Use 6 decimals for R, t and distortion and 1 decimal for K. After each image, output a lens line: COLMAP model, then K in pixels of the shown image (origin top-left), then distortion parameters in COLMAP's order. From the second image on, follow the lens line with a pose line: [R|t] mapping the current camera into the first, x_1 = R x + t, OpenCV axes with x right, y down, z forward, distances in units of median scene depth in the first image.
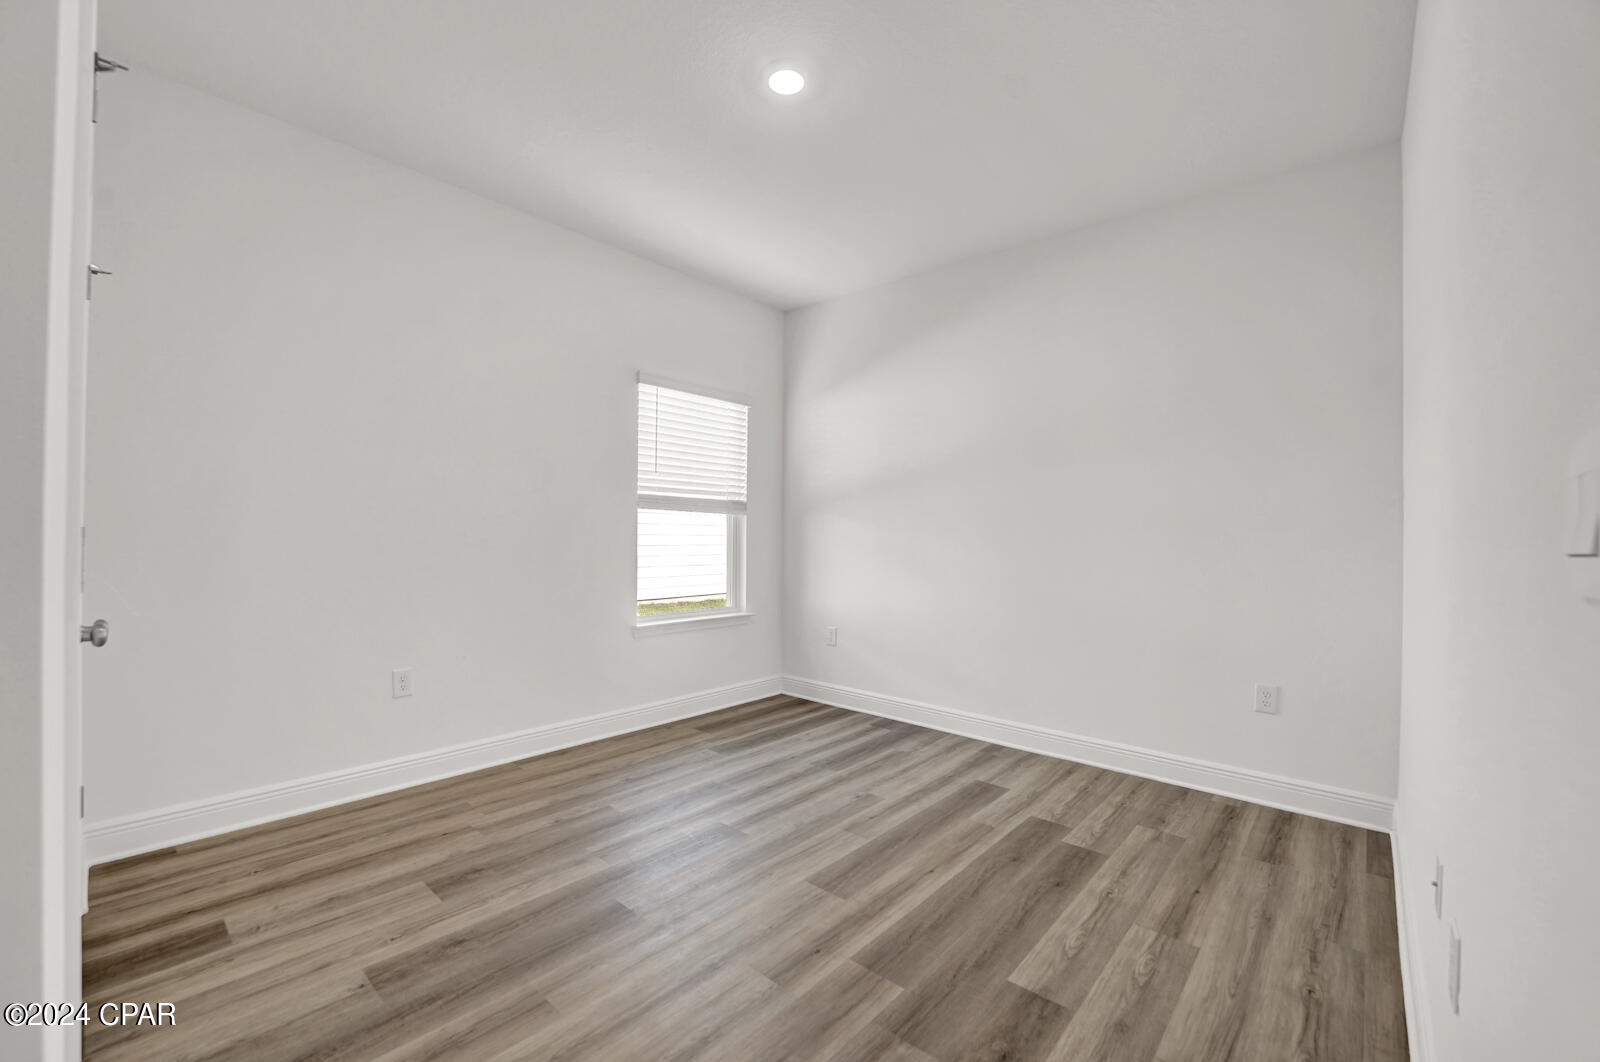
lens RADIAL K [[656.4, 0, 800.0], [0, 656.4, 531.0], [0, 0, 1]] dist [-0.012034, -0.000013]
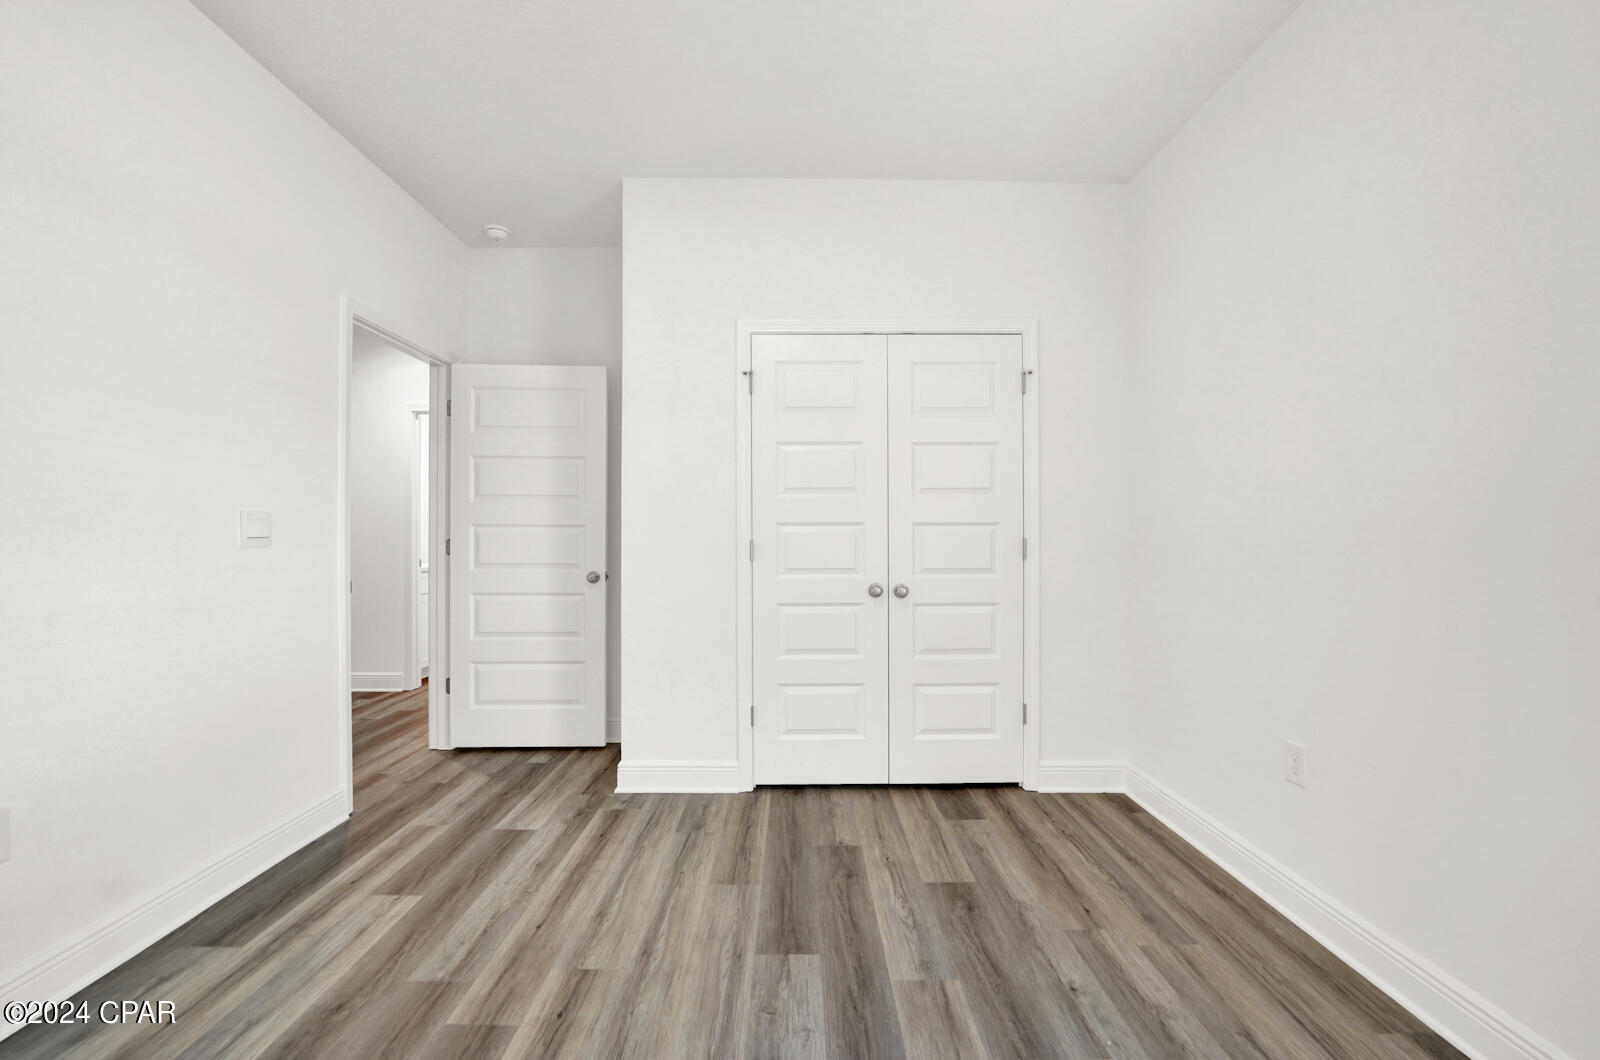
lens RADIAL K [[656.4, 0, 800.0], [0, 656.4, 530.0], [0, 0, 1]] dist [-0.012034, -0.000013]
pose [[-0.741852, -0.020692, -0.670244, 0.380867], [-0.005039, 0.999668, -0.025285, 0.011100], [0.670545, -0.015380, -0.741710, 1.842356]]
